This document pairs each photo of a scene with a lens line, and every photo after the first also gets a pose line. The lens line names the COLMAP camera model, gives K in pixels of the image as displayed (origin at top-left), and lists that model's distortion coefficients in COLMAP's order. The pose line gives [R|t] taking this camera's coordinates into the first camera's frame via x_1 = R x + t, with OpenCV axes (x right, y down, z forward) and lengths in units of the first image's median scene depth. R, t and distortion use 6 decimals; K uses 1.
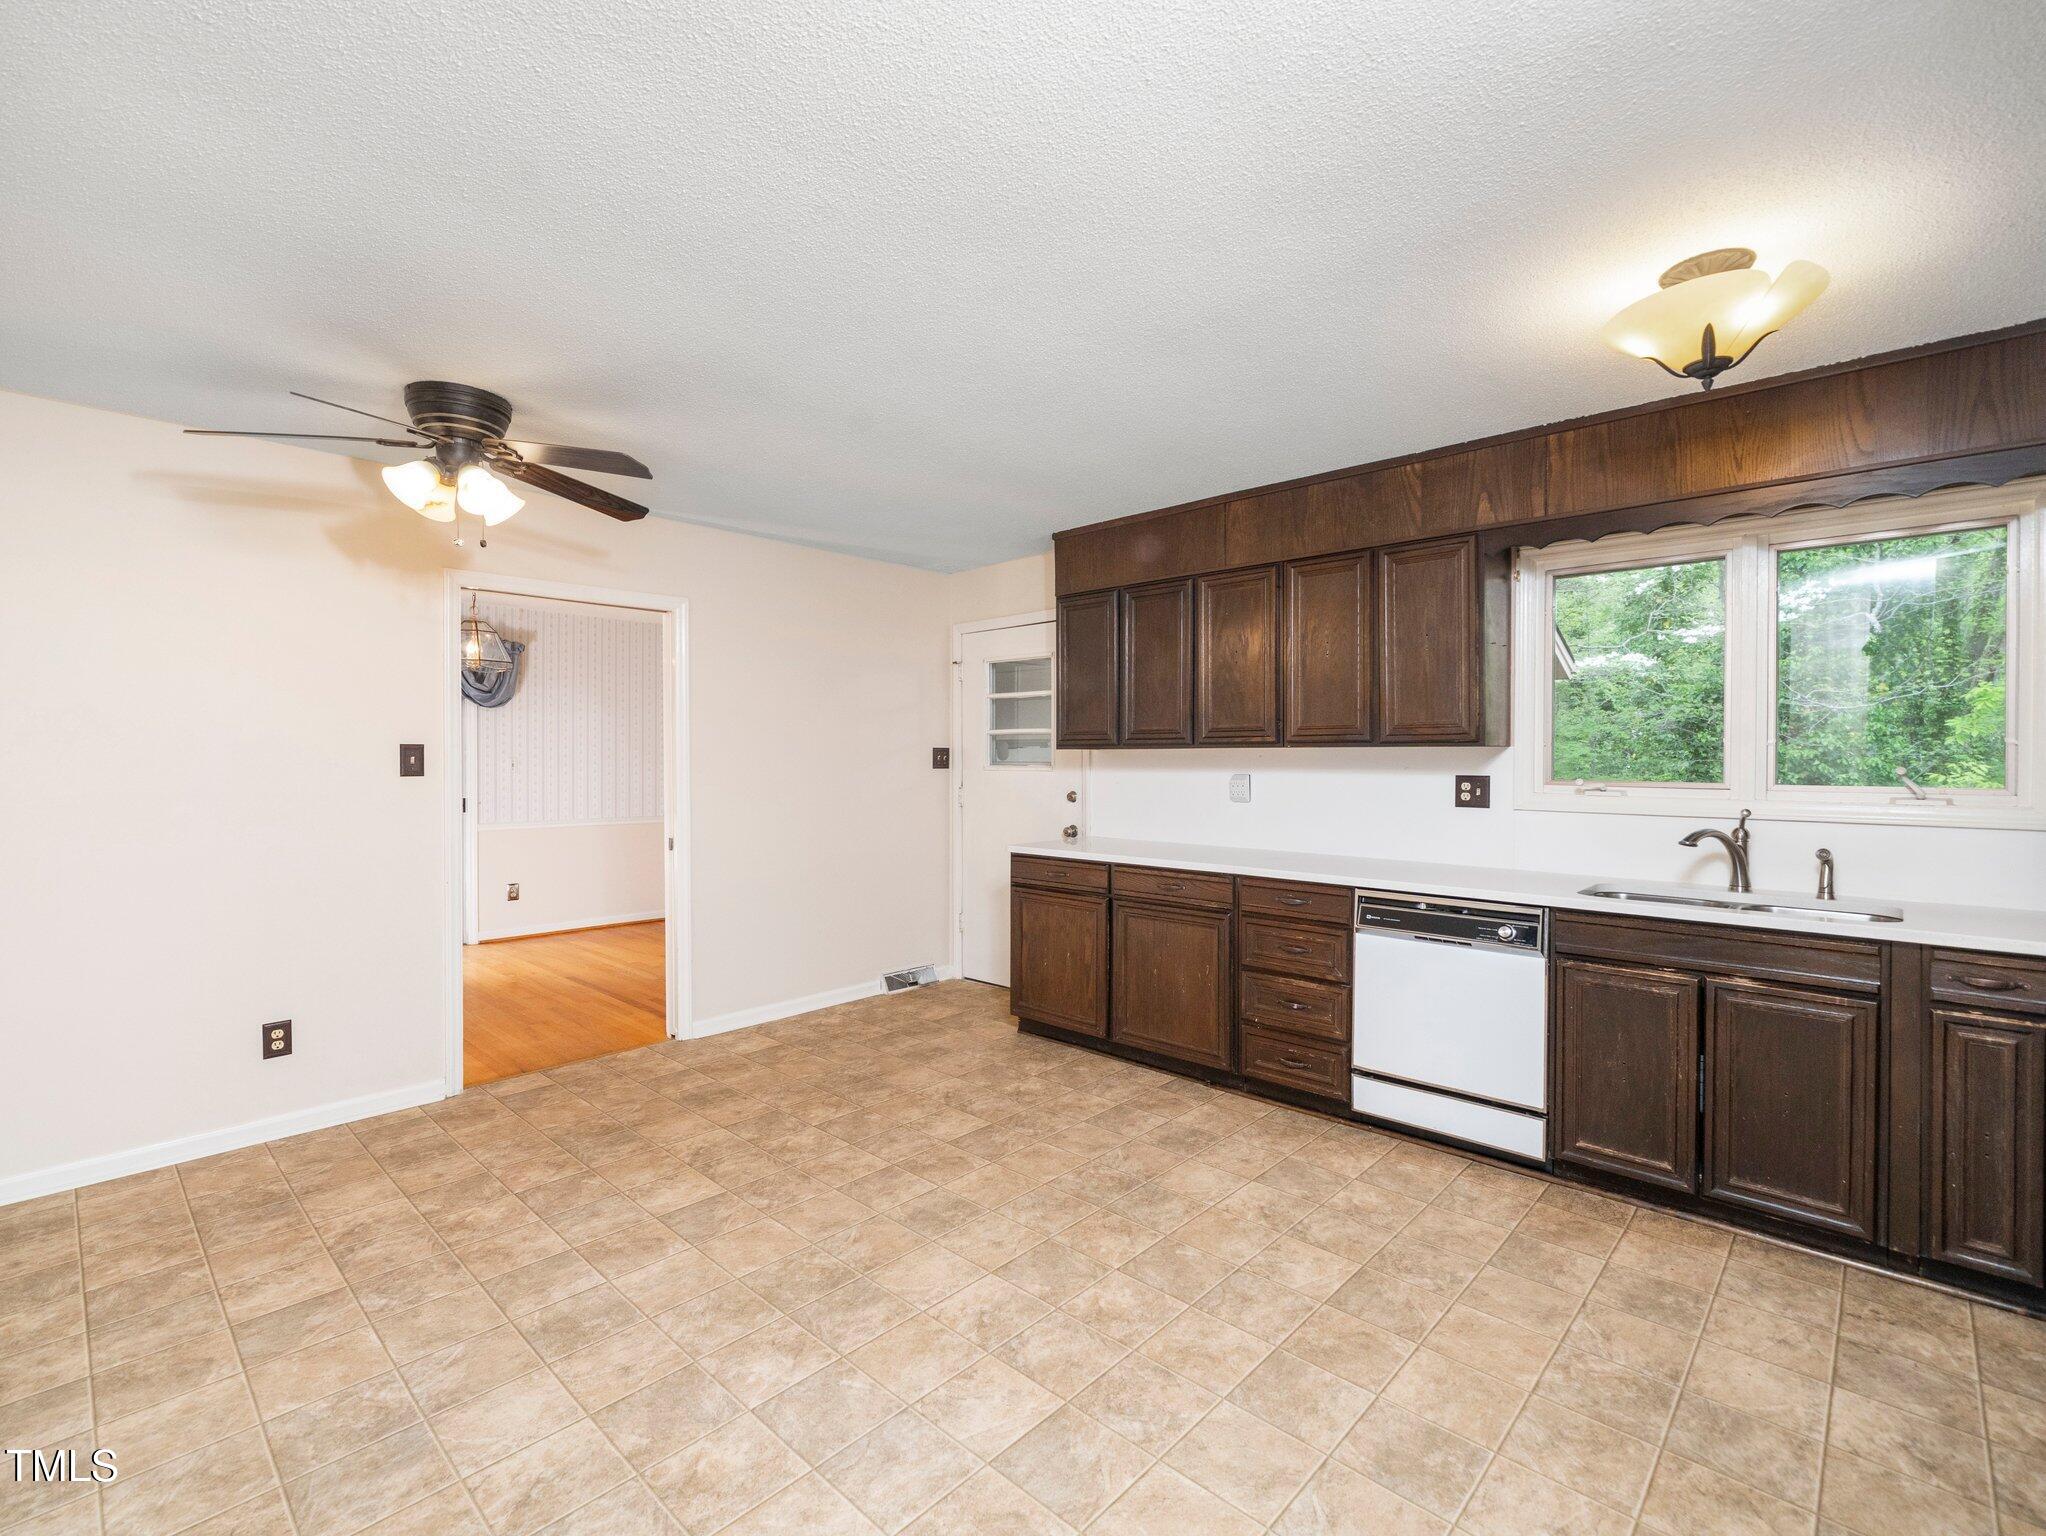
lens RADIAL K [[930.4, 0, 1031.3], [0, 930.4, 770.4], [0, 0, 1]] dist [-0.002231, 0.000674]
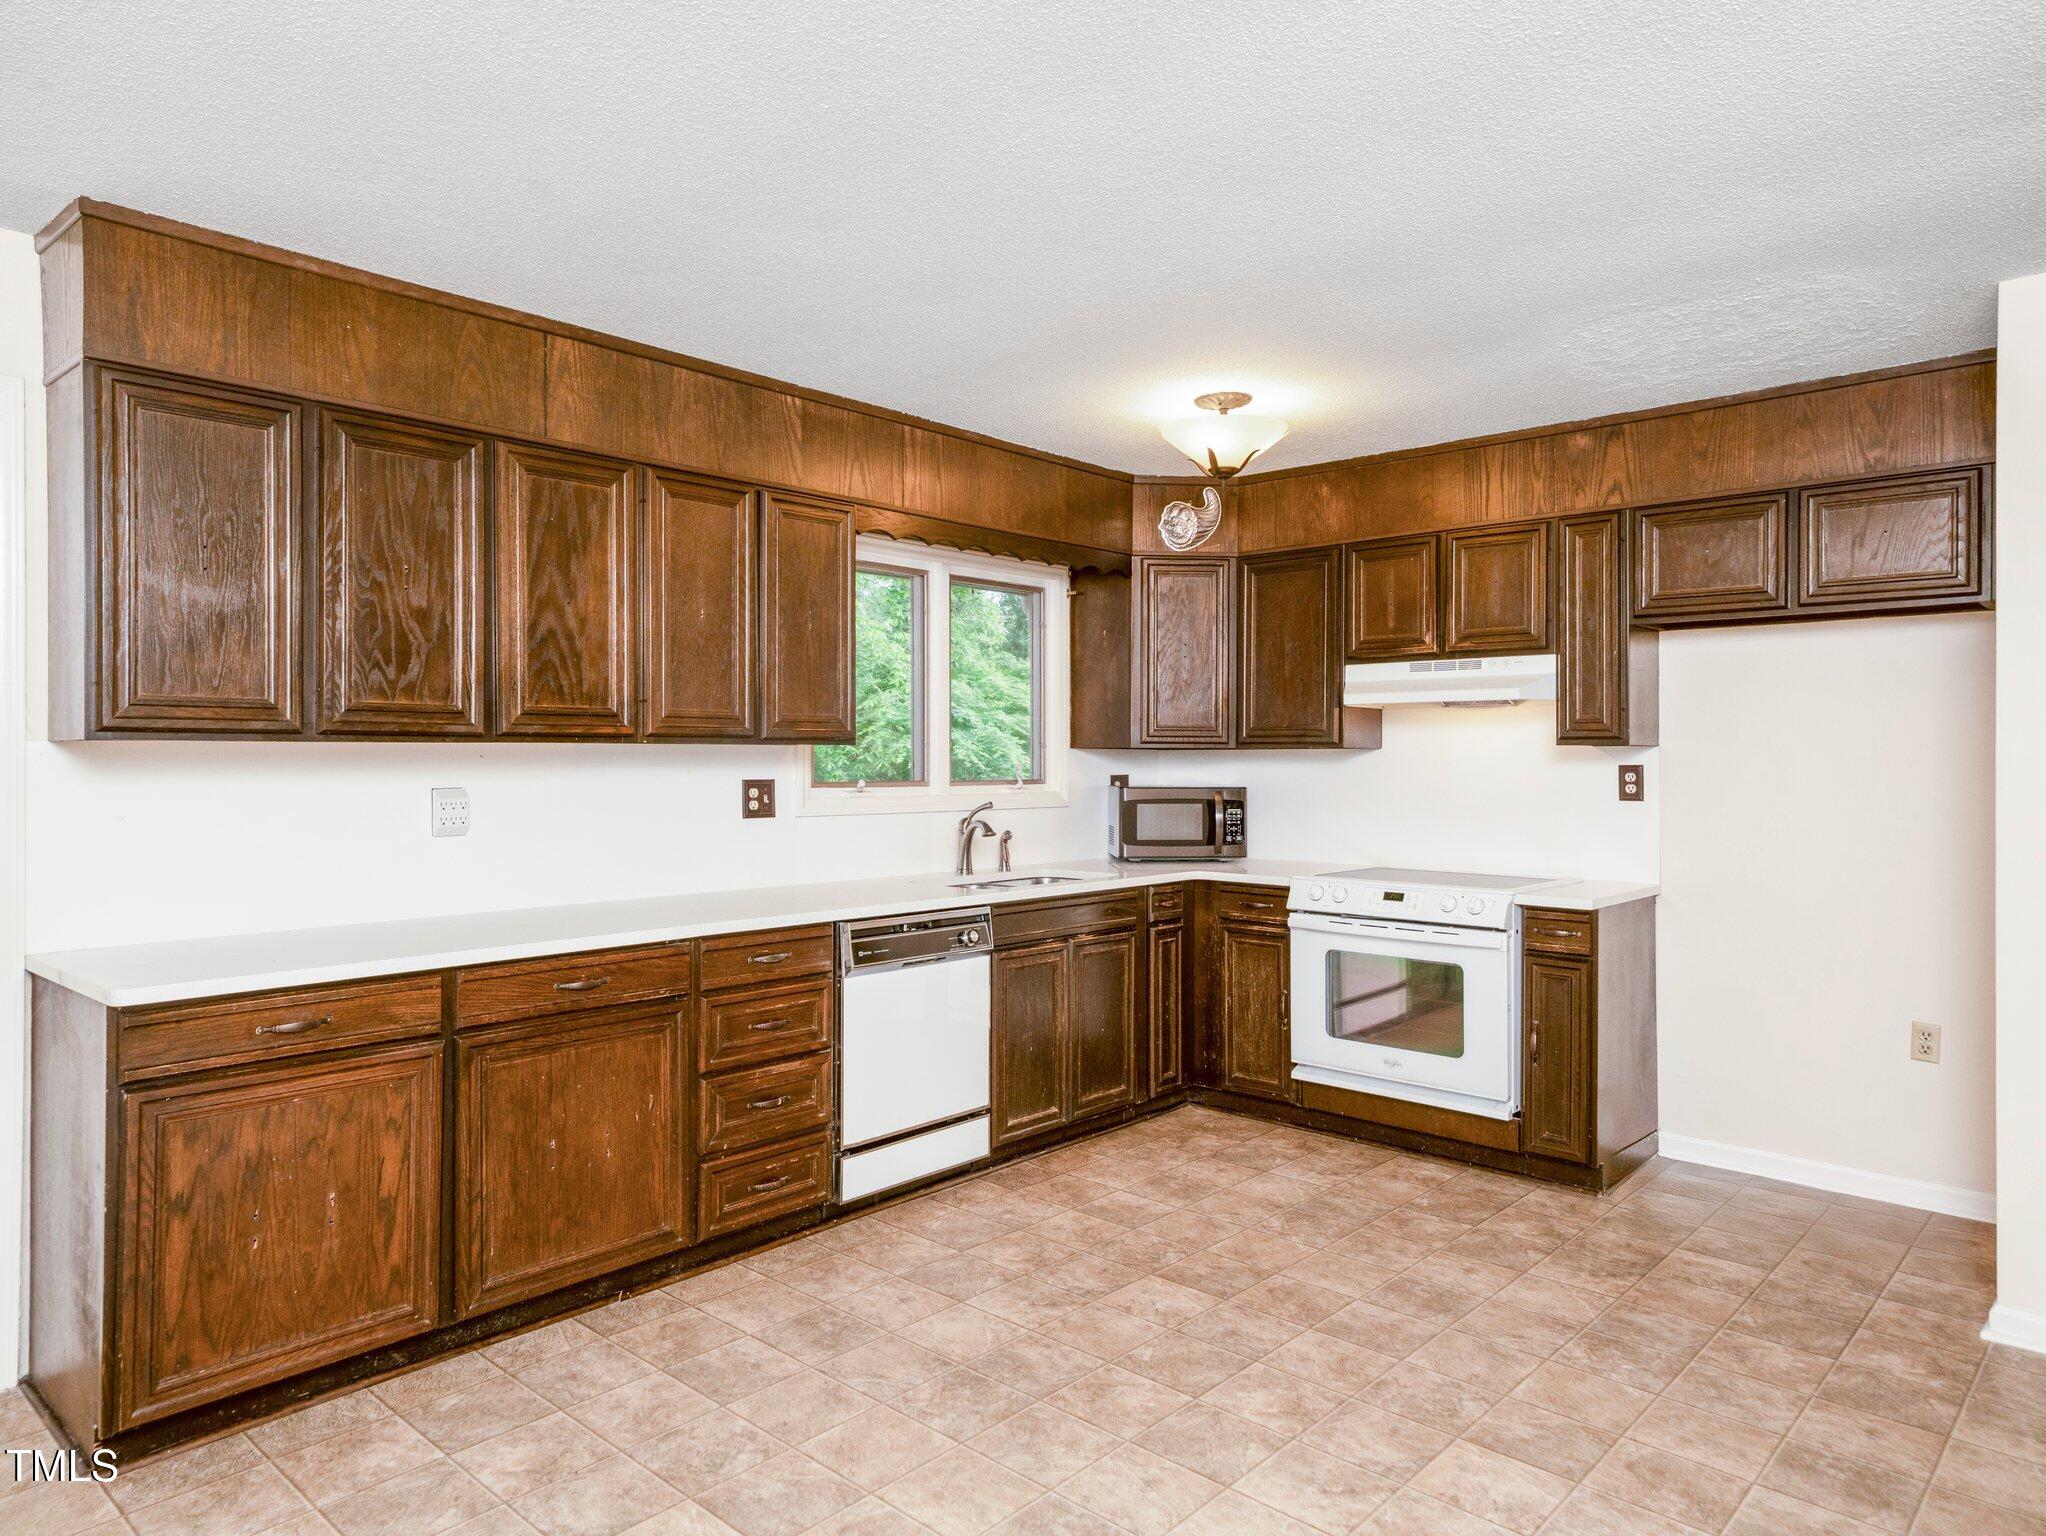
lens RADIAL K [[1296.5, 0, 1017.7], [0, 1296.5, 756.7], [0, 0, 1]] dist [0.018488, -0.001186]
pose [[0.000458, -0.000871, 1.000000, -0.764954], [0.017584, 0.999845, 0.000862, -0.013236], [-0.999845, 0.017584, 0.000474, 0.851390]]
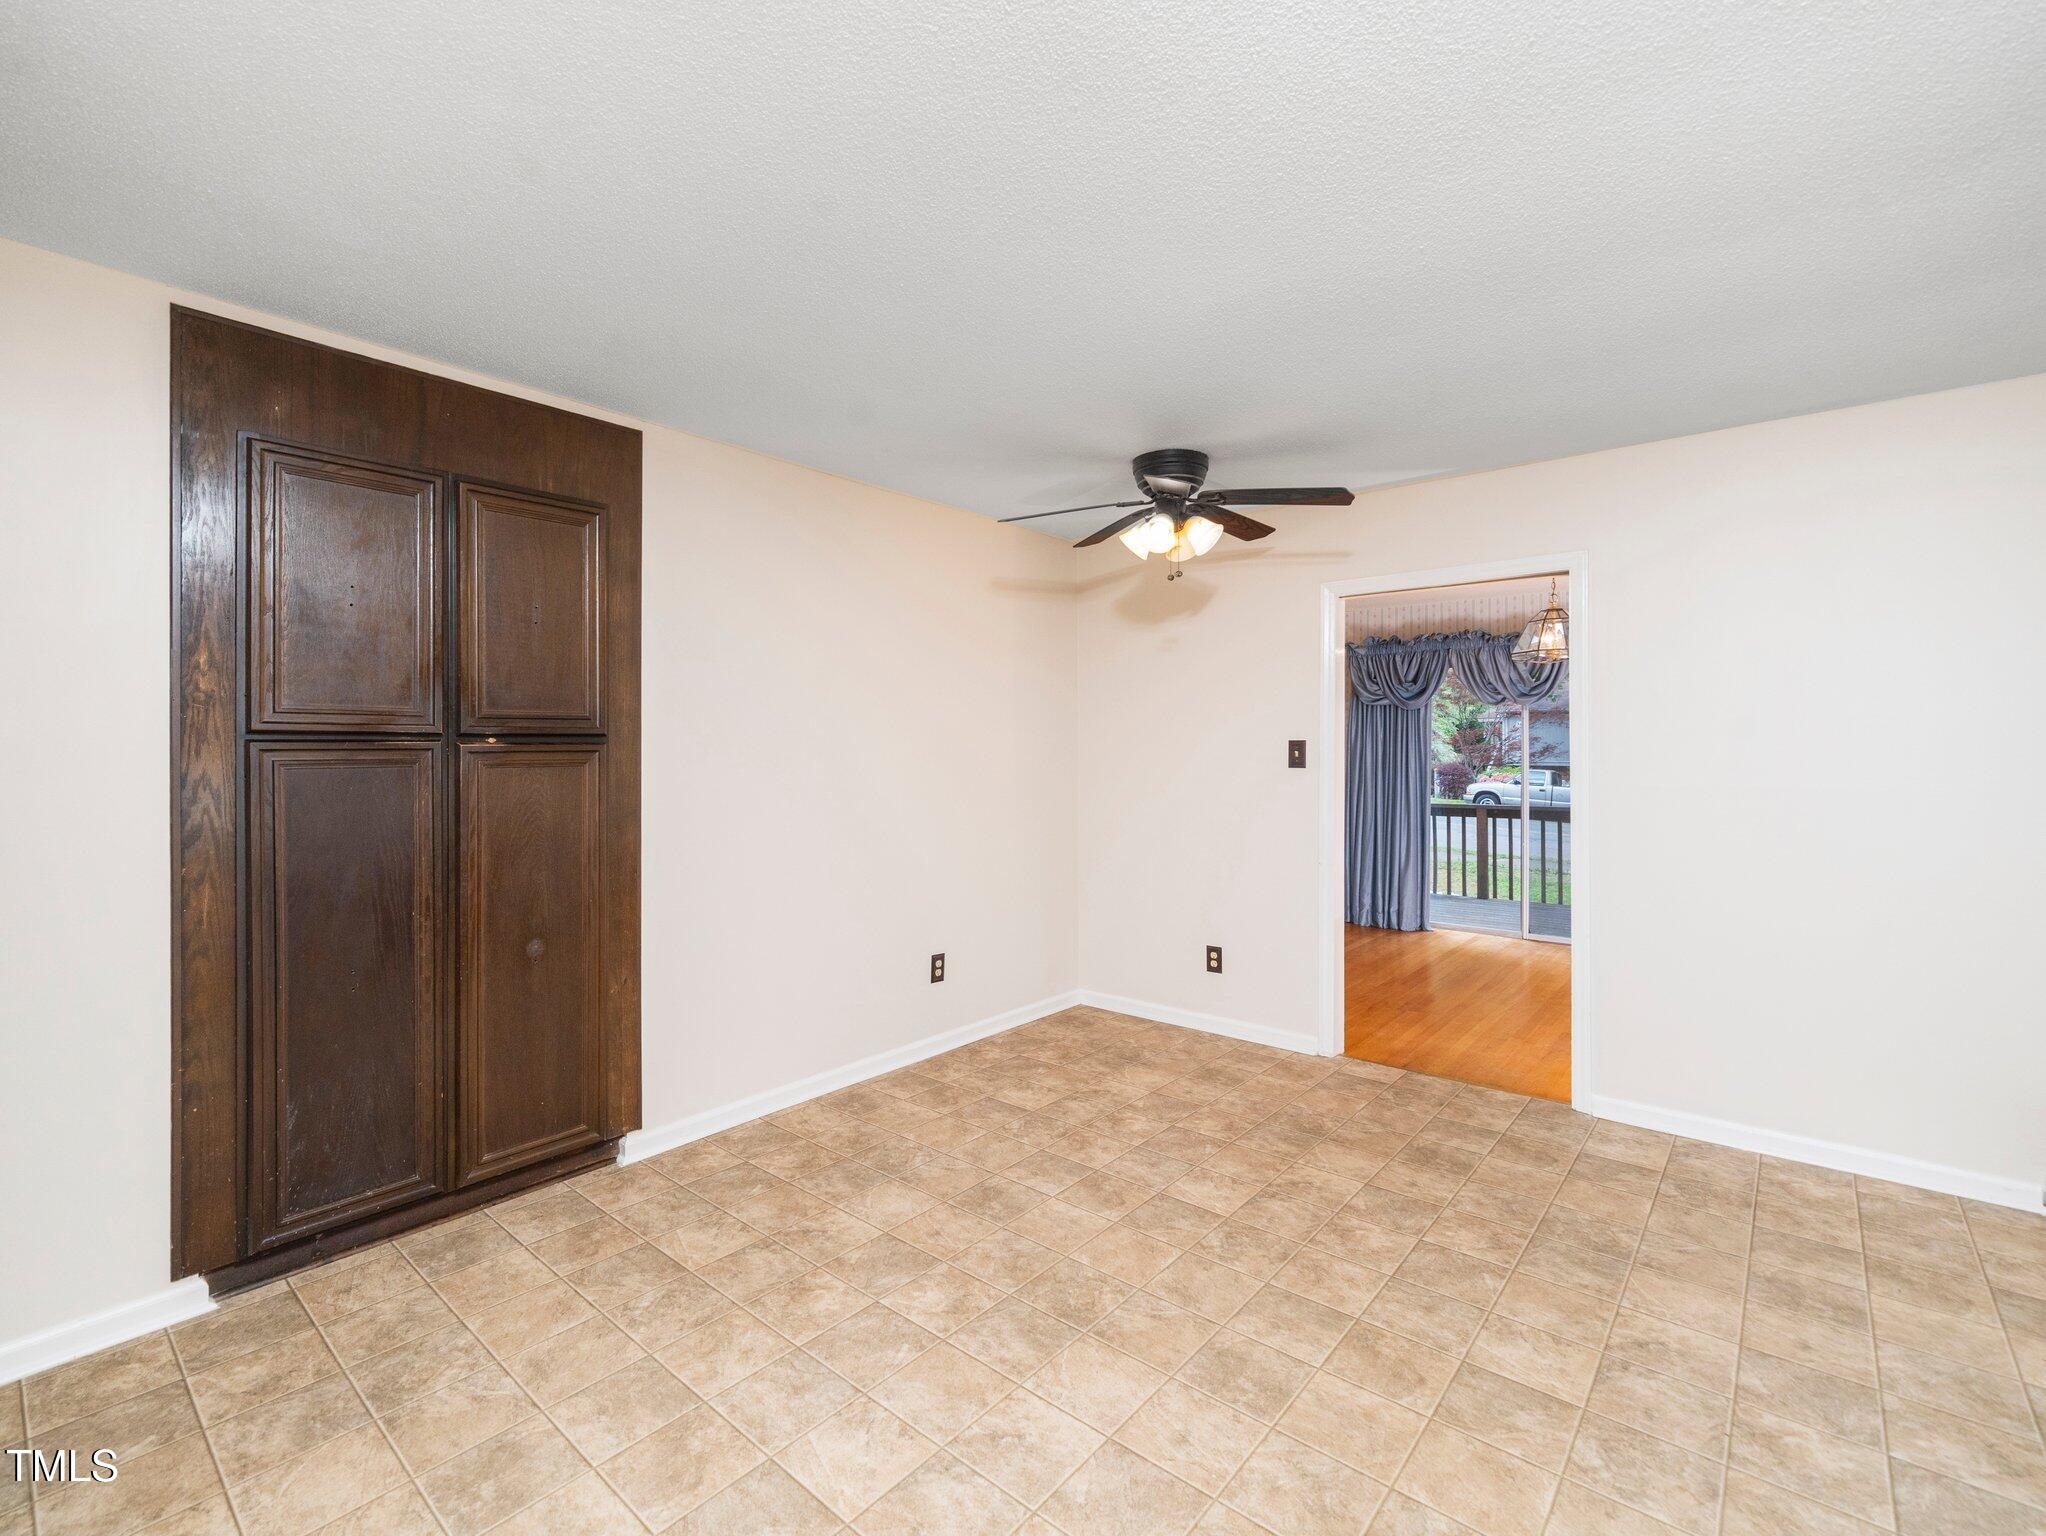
lens RADIAL K [[930.4, 0, 1034.5], [0, 930.4, 747.9], [0, 0, 1]] dist [-0.002231, 0.000674]
pose [[0.046624, 0.001088, -0.998912, 0.523023], [-0.017015, 0.999855, 0.000295, -0.014255], [0.998768, 0.016982, 0.046636, 0.661678]]
